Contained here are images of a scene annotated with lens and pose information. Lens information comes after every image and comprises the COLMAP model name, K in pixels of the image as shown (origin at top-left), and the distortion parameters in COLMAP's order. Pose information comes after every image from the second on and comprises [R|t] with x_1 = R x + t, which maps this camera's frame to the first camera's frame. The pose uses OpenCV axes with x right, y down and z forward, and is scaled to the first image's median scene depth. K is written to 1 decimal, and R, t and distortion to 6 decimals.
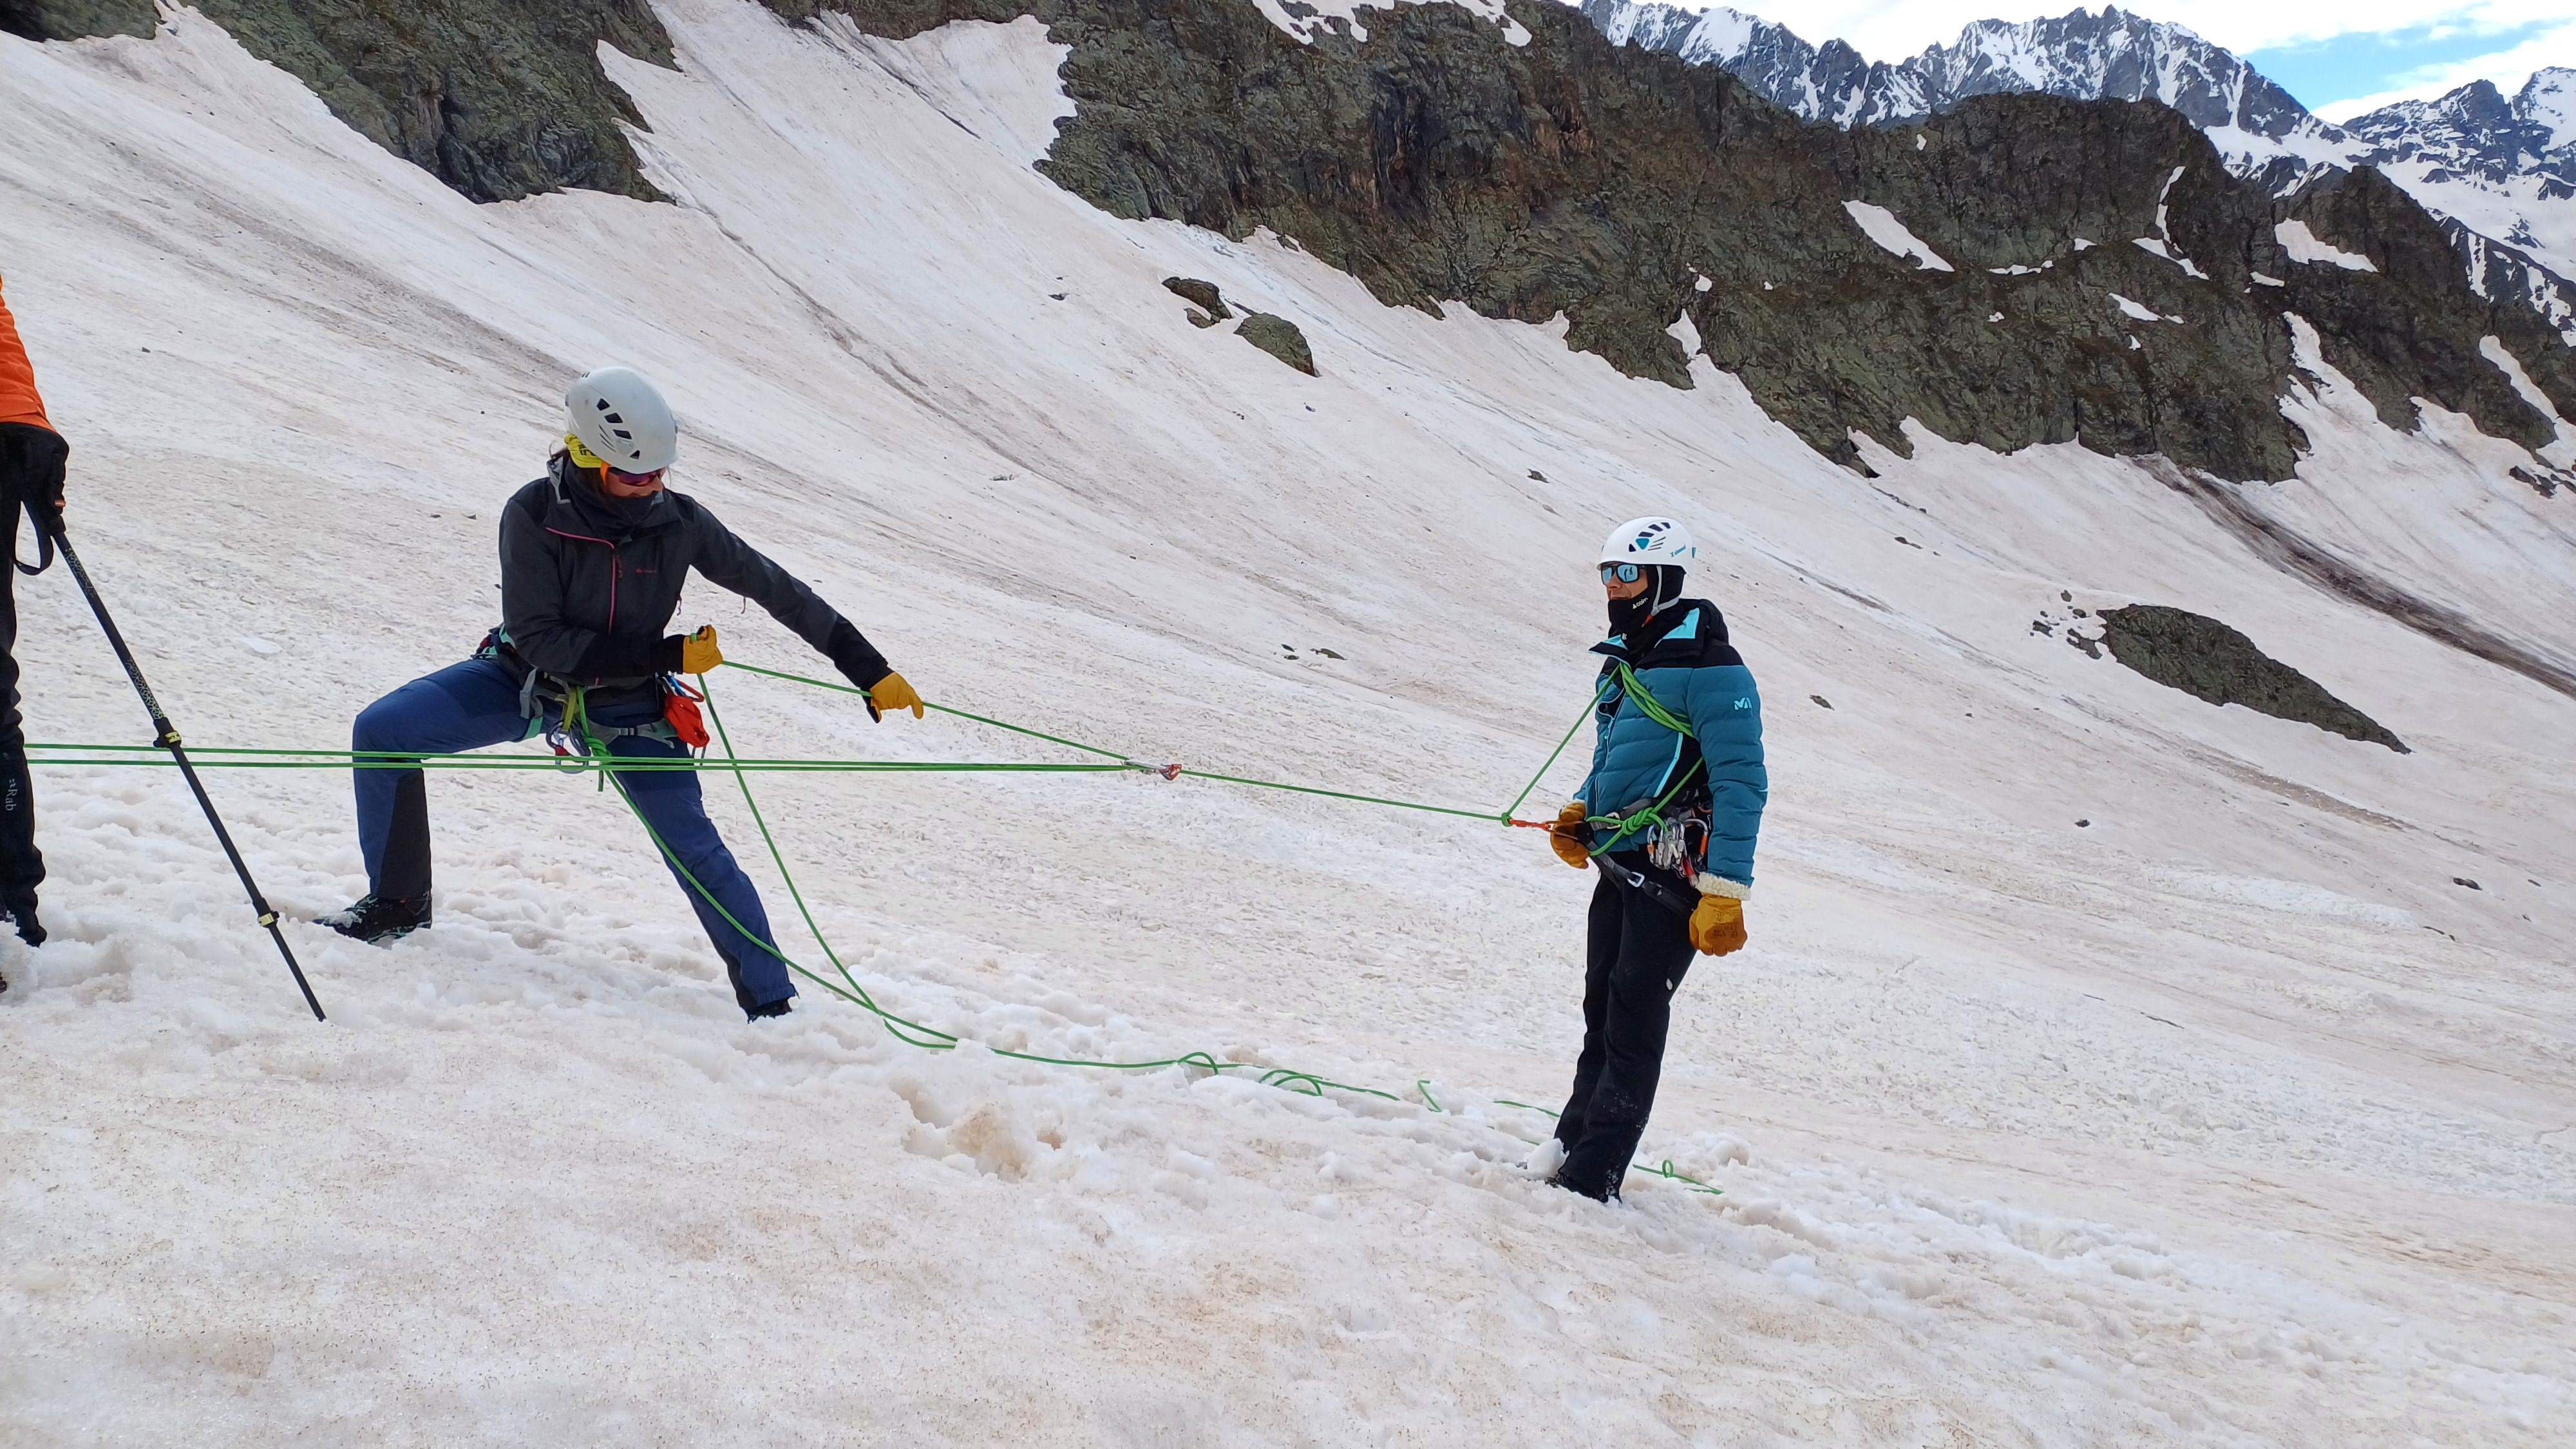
lens RADIAL K [[1934.6, 0, 1271.3], [0, 1934.6, 731.9], [0, 0, 1]] dist [0.076567, -0.051628]
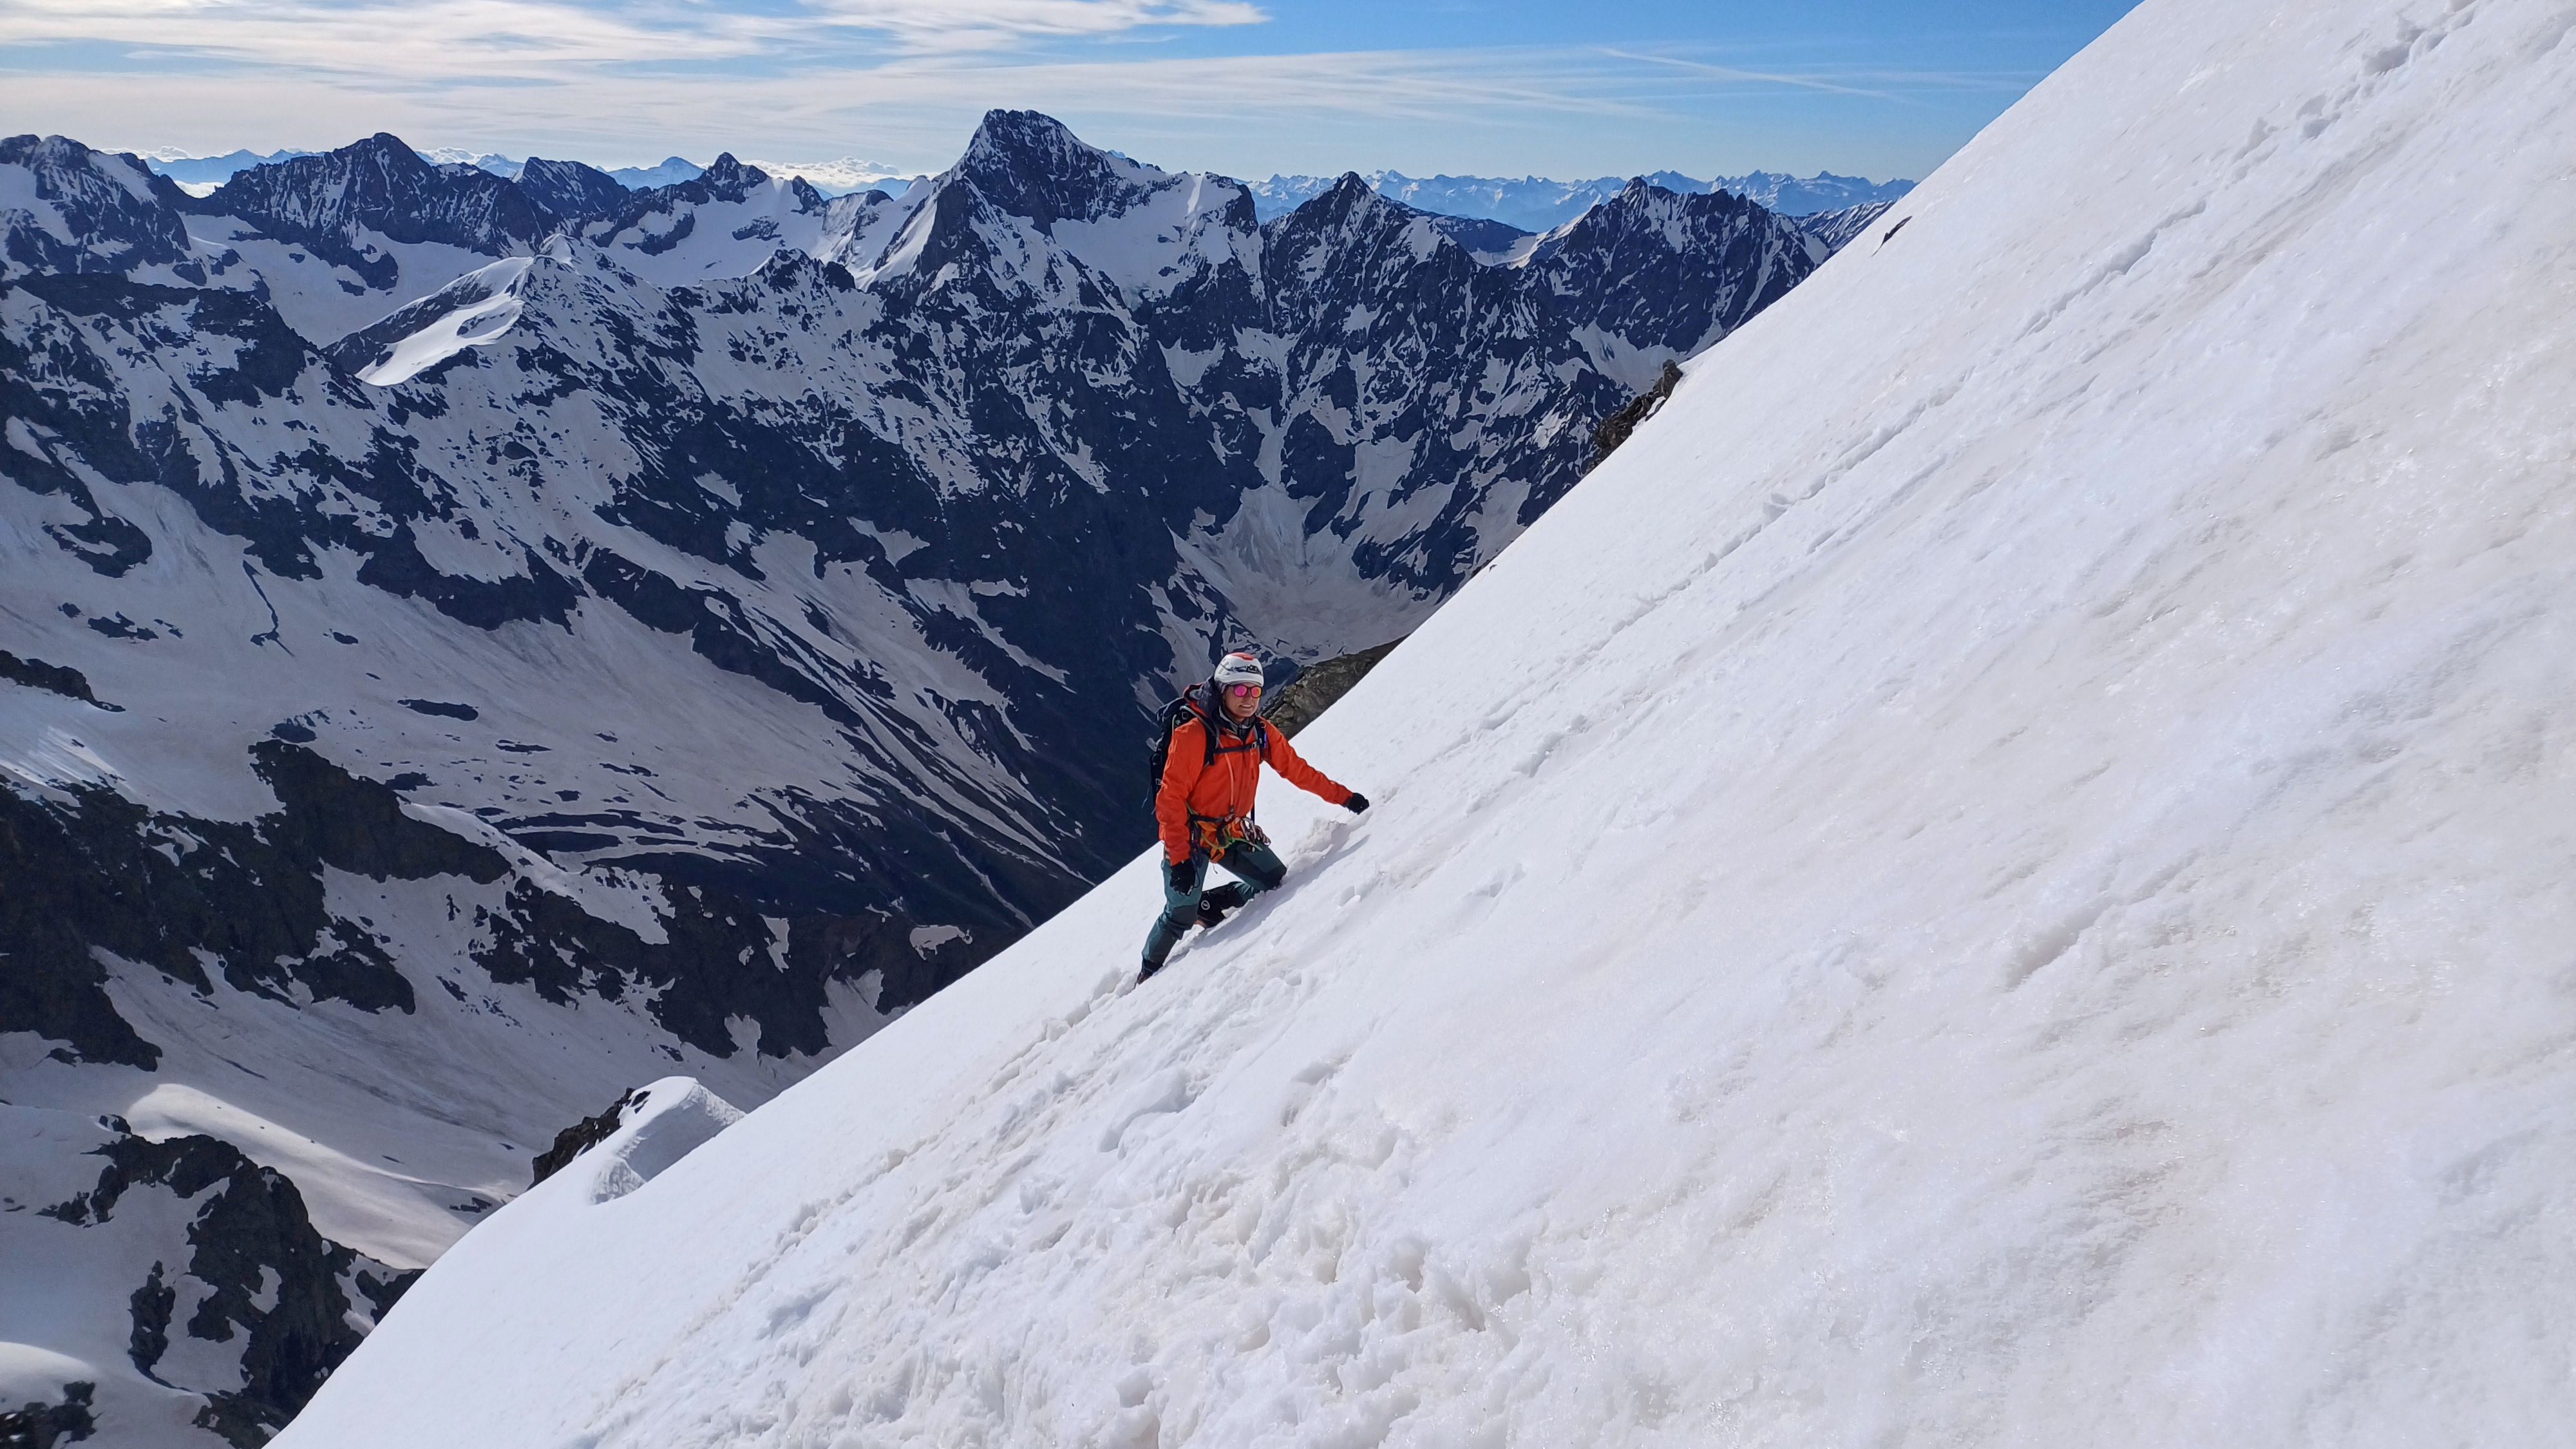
lens RADIAL K [[1934.6, 0, 1297.2], [0, 1934.6, 779.4], [0, 0, 1]] dist [0.076567, -0.051628]
pose [[0.988093, 0.117143, 0.099751, 0.049152], [-0.132146, 0.978191, 0.160249, -0.198824], [-0.078804, -0.171523, 0.982023, -0.480273]]
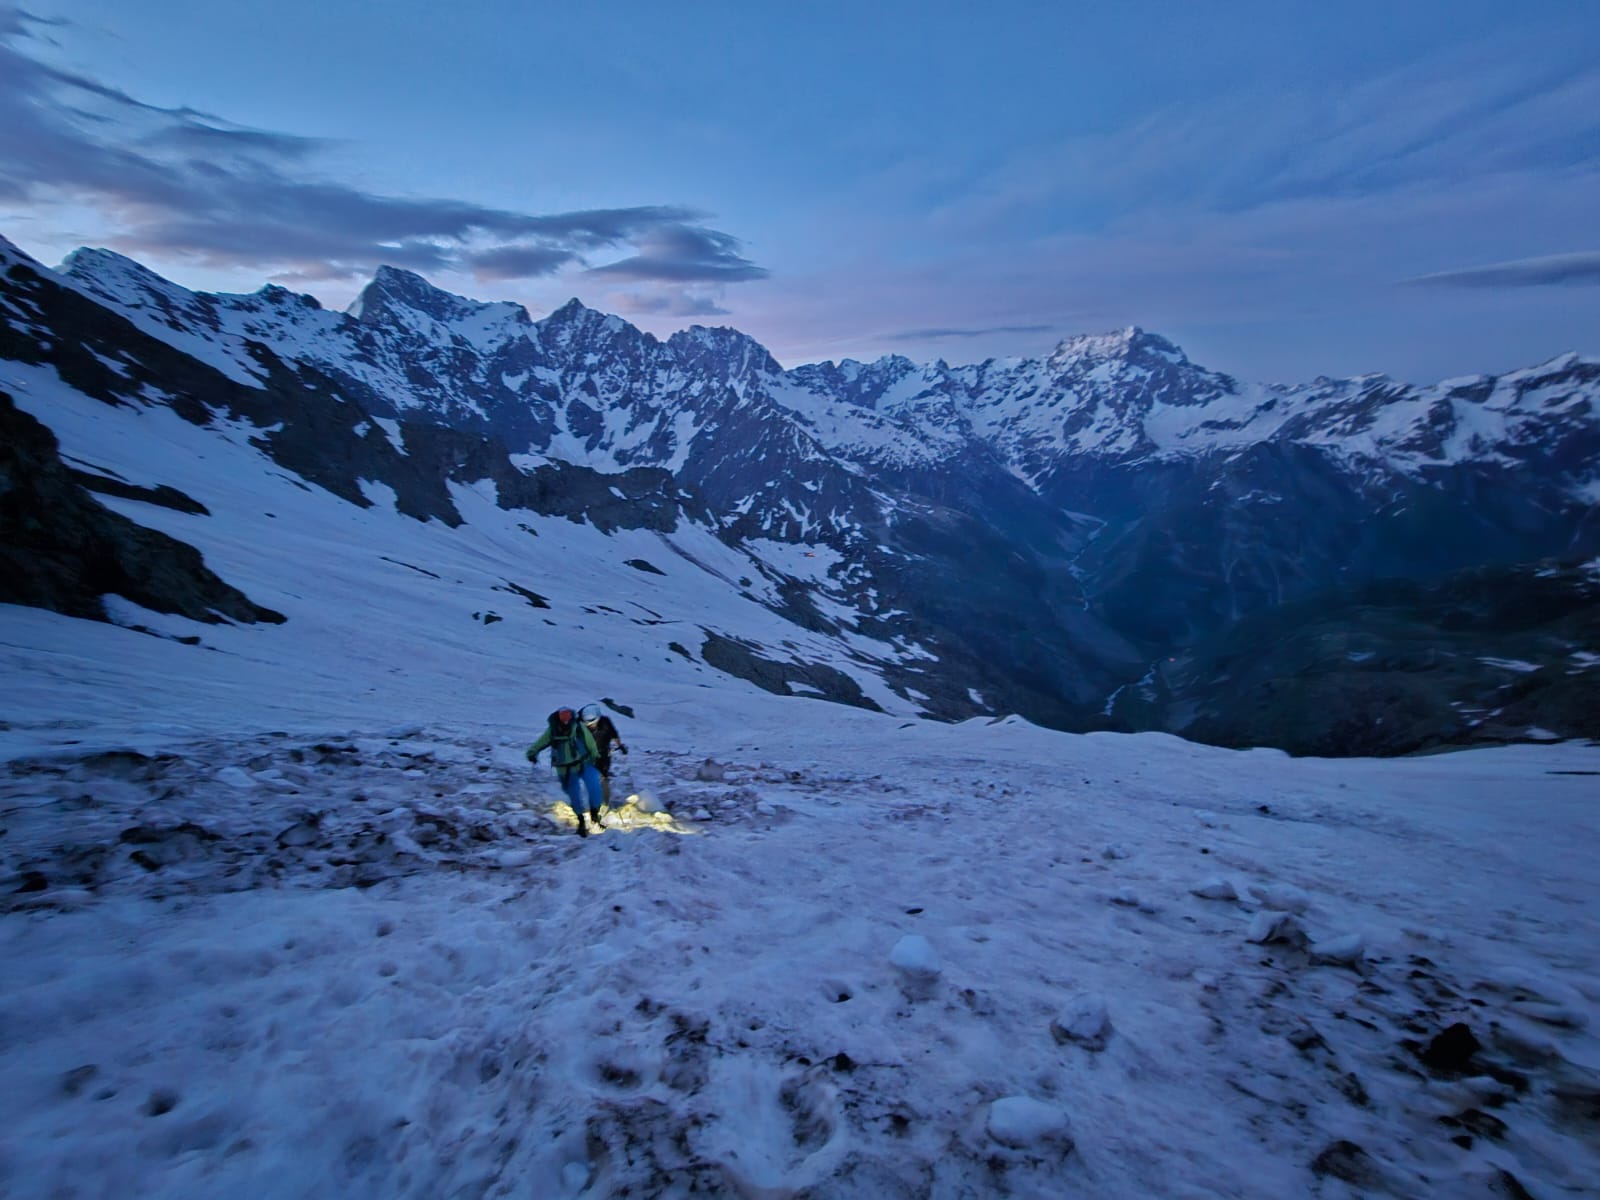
lens RADIAL K [[688.3, 0, 801.4], [0, 688.3, 596.3], [0, 0, 1]] dist [-0.003645, 0.000708]
pose [[0.888211, -0.032222, 0.458304, -0.024746], [-0.005999, 0.996639, 0.081698, -0.012230], [-0.459396, -0.075315, 0.885033, -0.162712]]
